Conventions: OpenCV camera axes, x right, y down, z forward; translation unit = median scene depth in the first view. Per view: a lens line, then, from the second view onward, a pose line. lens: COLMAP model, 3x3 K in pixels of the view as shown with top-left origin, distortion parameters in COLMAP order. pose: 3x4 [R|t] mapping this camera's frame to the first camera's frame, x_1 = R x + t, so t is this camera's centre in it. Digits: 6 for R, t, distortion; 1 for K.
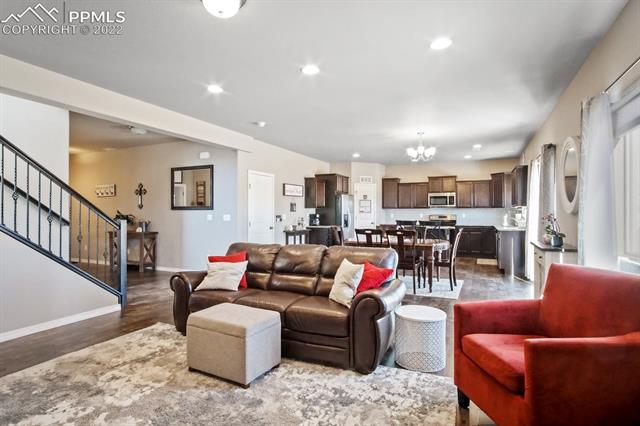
lens RADIAL K [[343.4, 0, 322.0], [0, 343.4, 211.3], [0, 0, 1]] dist [-0.021832, 0.002932]
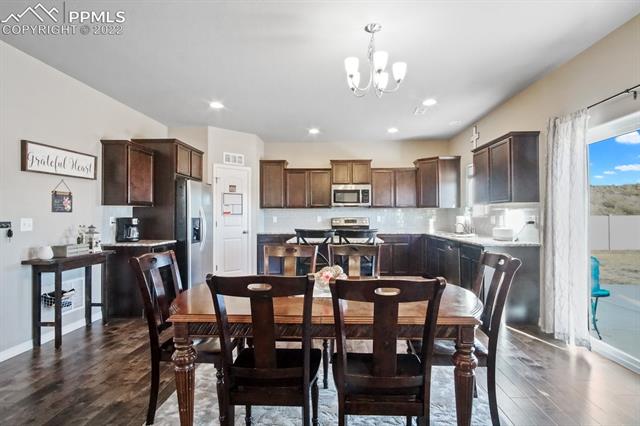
lens RADIAL K [[343.4, 0, 323.6], [0, 343.4, 214.2], [0, 0, 1]] dist [-0.021832, 0.002932]
pose [[0.921728, -0.000936, 0.387836, 0.045862], [0.001321, 0.999999, -0.000727, 0.003522], [-0.387835, 0.001182, 0.921728, 0.435108]]
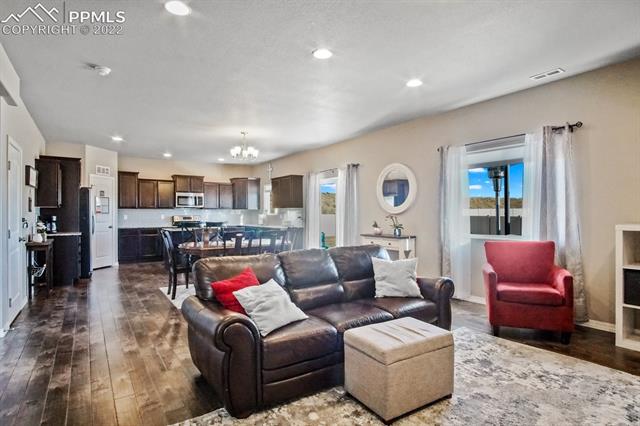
lens RADIAL K [[343.4, 0, 323.9], [0, 343.4, 213.9], [0, 0, 1]] dist [-0.021832, 0.002932]
pose [[0.492339, -0.002205, 0.870401, -0.317115], [-0.001569, 0.999993, 0.003421, 0.001069], [-0.870402, -0.003050, 0.492332, 0.217308]]
